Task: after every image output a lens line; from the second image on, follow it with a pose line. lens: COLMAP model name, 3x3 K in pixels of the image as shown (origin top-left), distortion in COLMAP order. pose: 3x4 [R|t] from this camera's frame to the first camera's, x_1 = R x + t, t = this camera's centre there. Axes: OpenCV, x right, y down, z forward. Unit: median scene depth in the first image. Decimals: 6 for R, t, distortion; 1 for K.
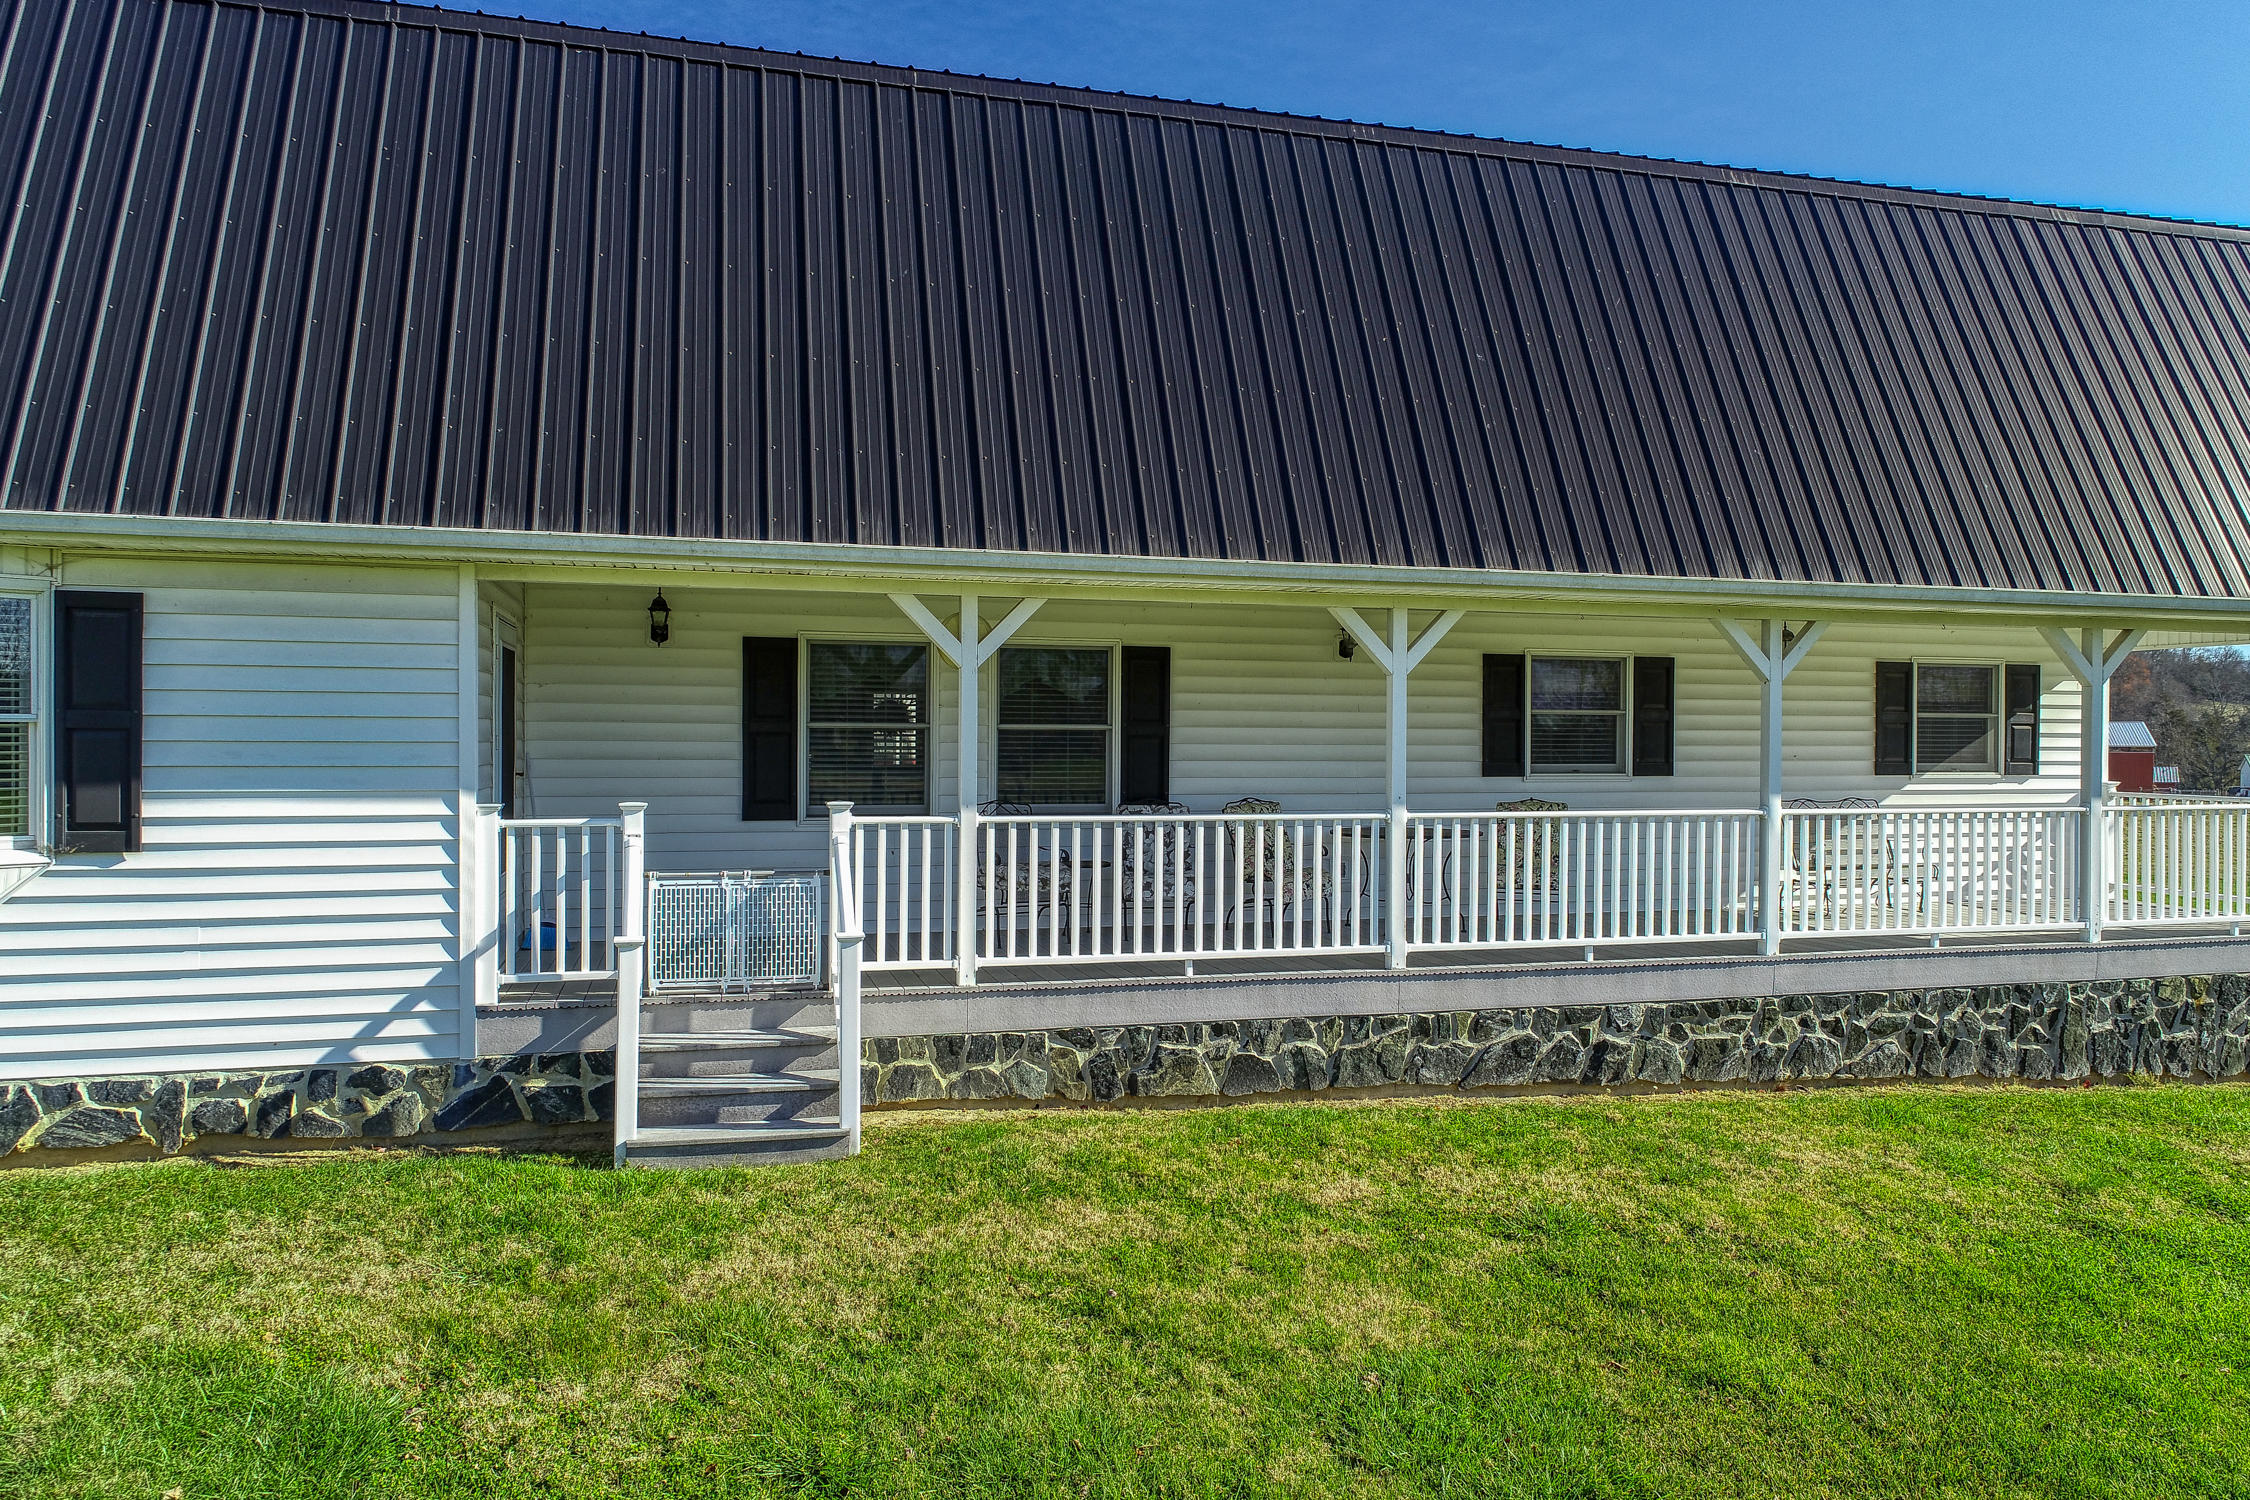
lens RADIAL K [[1509.3, 0, 1131.9], [0, 1509.3, 752.5], [0, 0, 1]] dist [-0.001001, 0.000802]
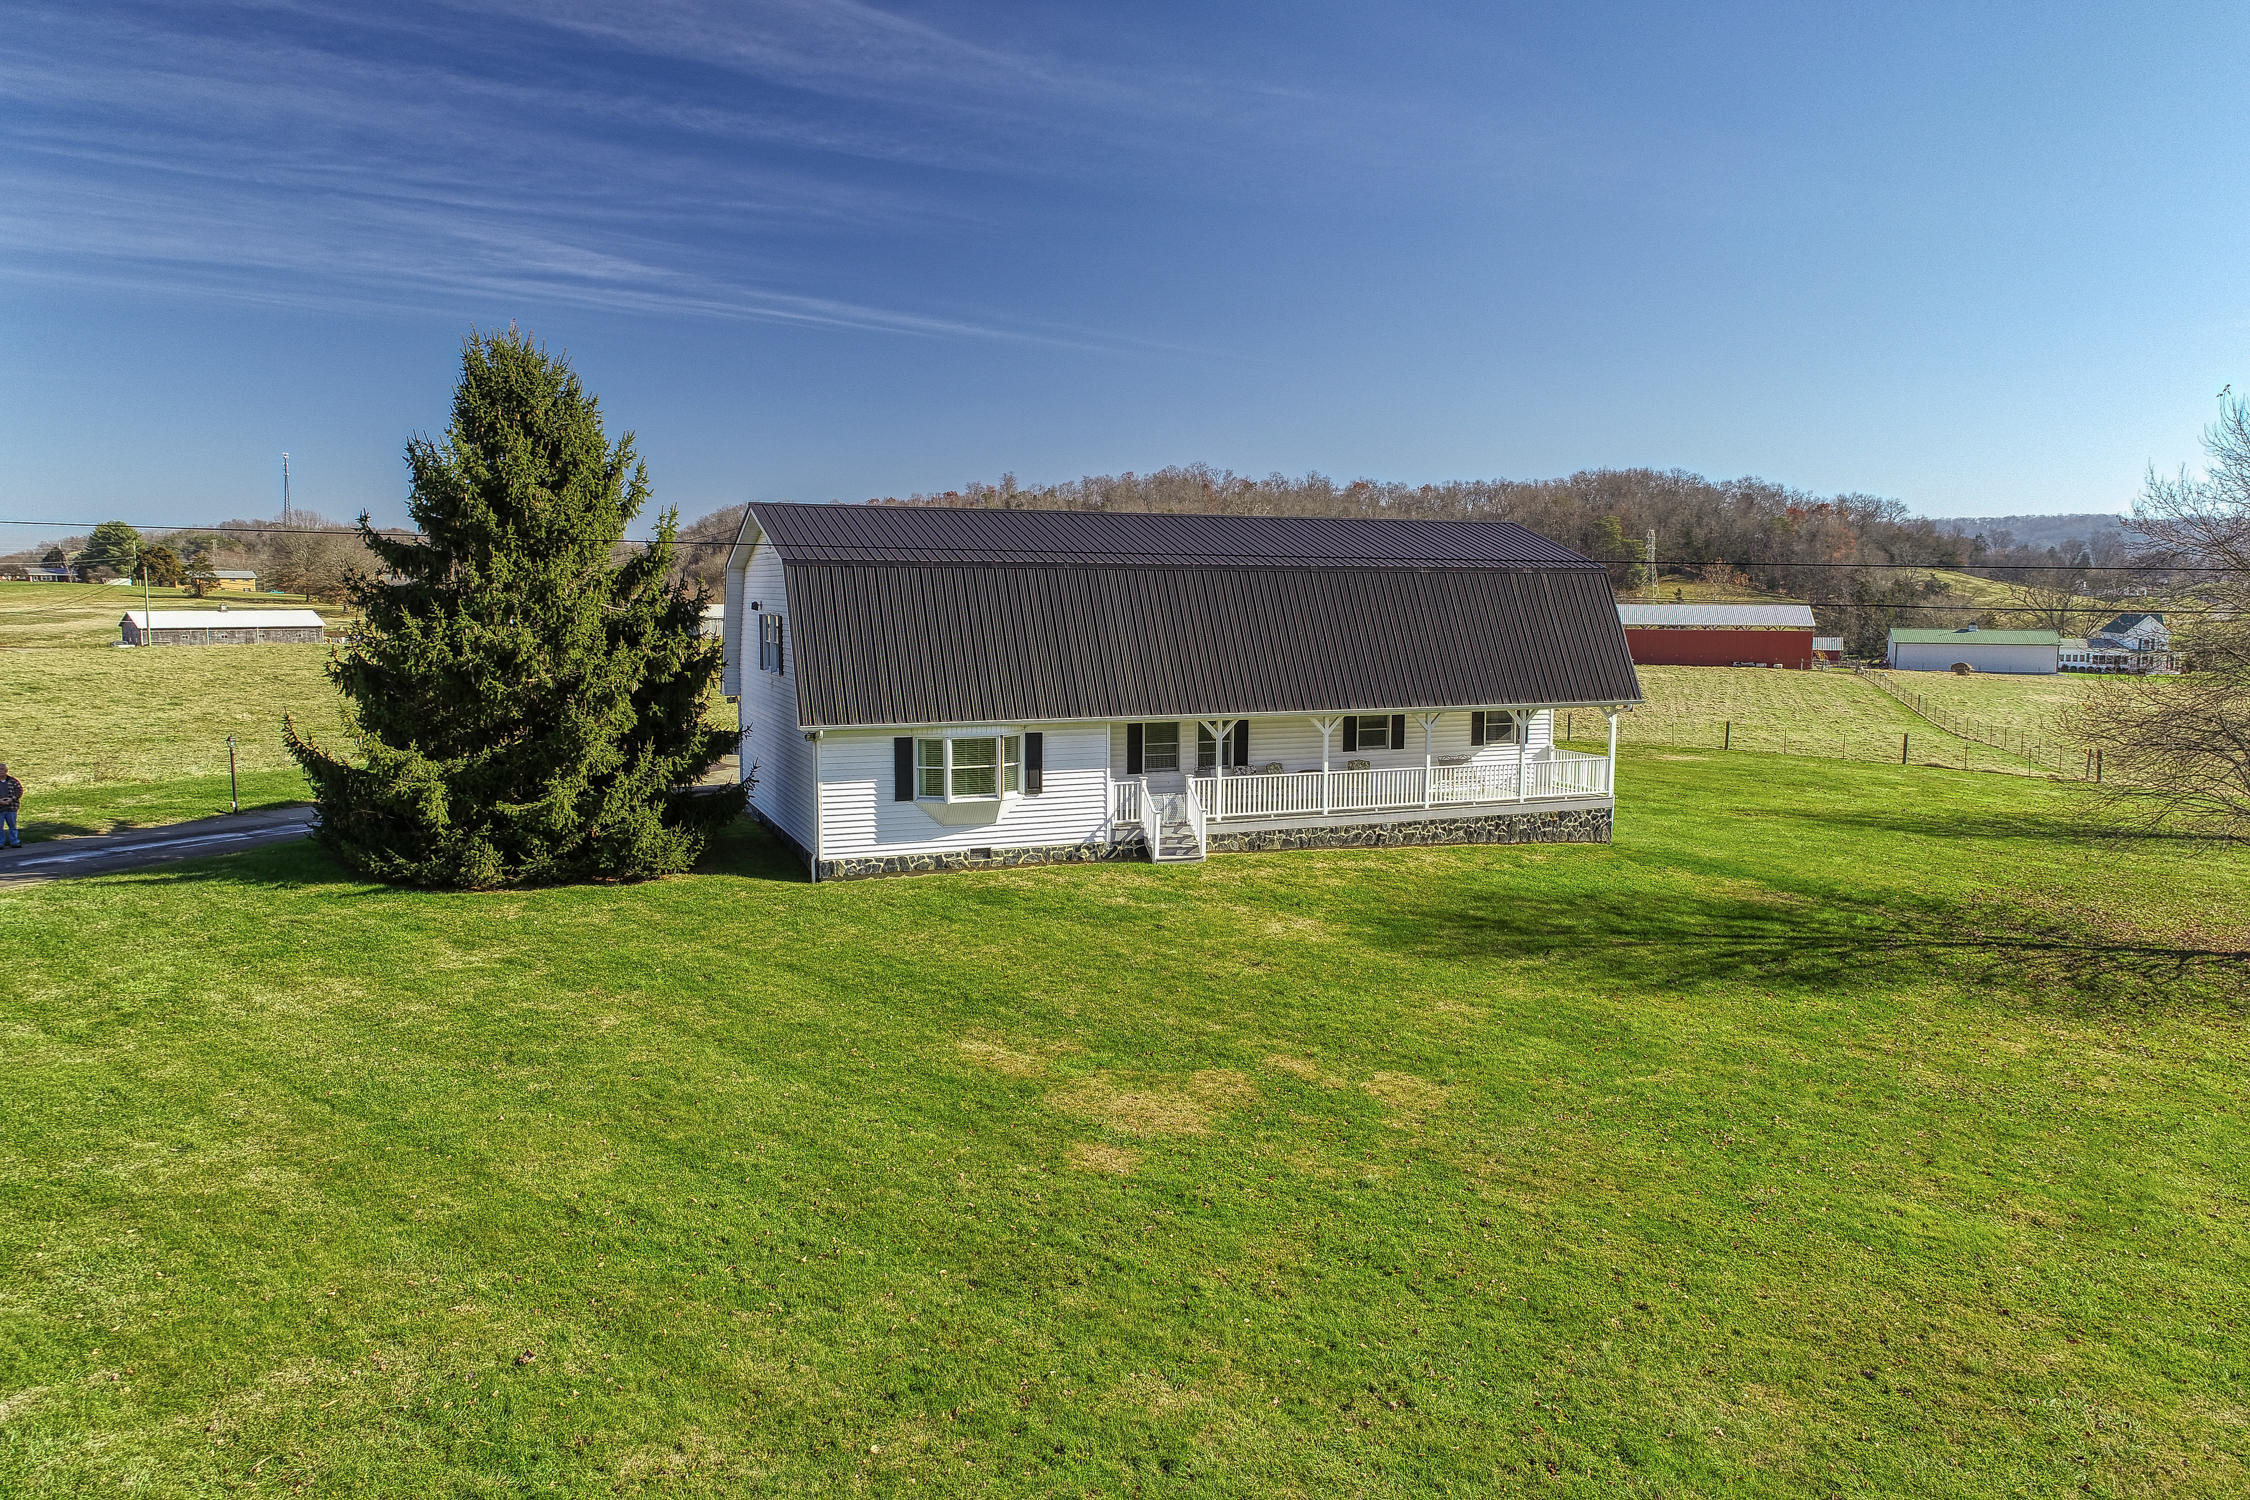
lens RADIAL K [[1437.4, 0, 1123.7], [0, 1437.4, 743.6], [0, 0, 1]] dist [-0.001380, -0.000053]
pose [[0.992709, -0.015344, 0.119552, -0.727299], [0.004356, 0.995783, 0.091636, -0.351578], [-0.120454, -0.090447, 0.988590, -2.383494]]
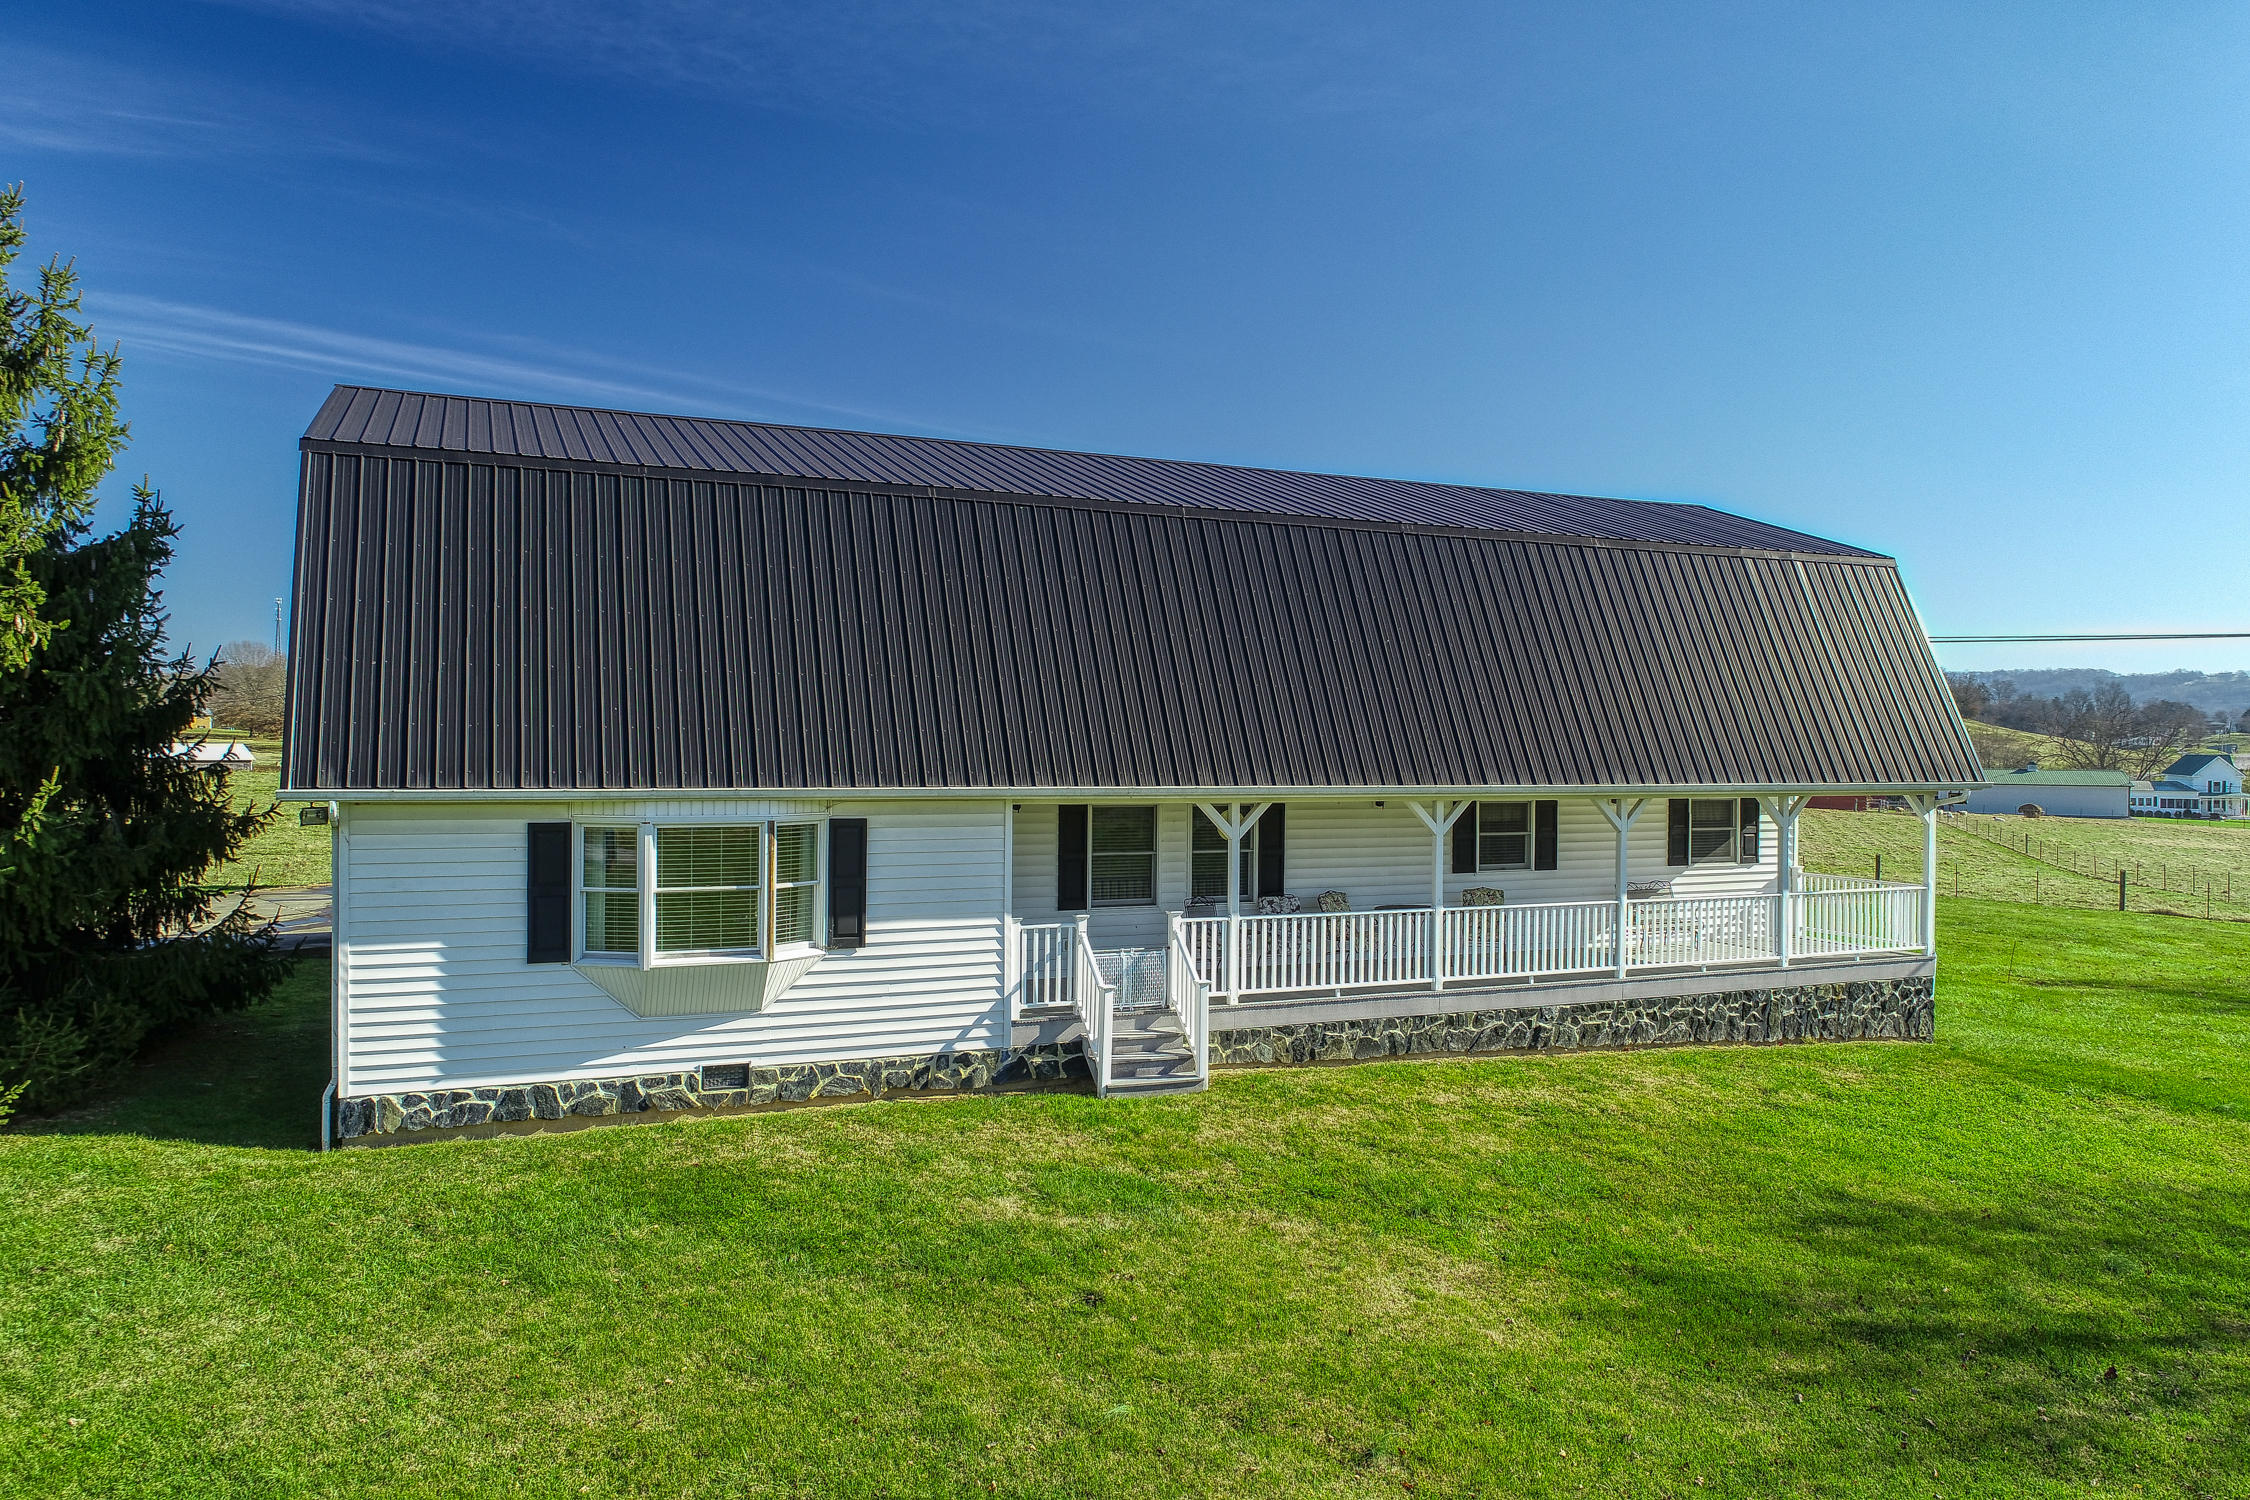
lens RADIAL K [[1484.4, 0, 1131.8], [0, 1484.4, 754.1], [0, 0, 1]] dist [-0.000874, -0.001161]
pose [[0.991324, 0.001219, 0.131435, -0.452688], [-0.001038, 0.999998, -0.001446, -0.151023], [-0.131437, 0.001297, 0.991324, -0.801187]]
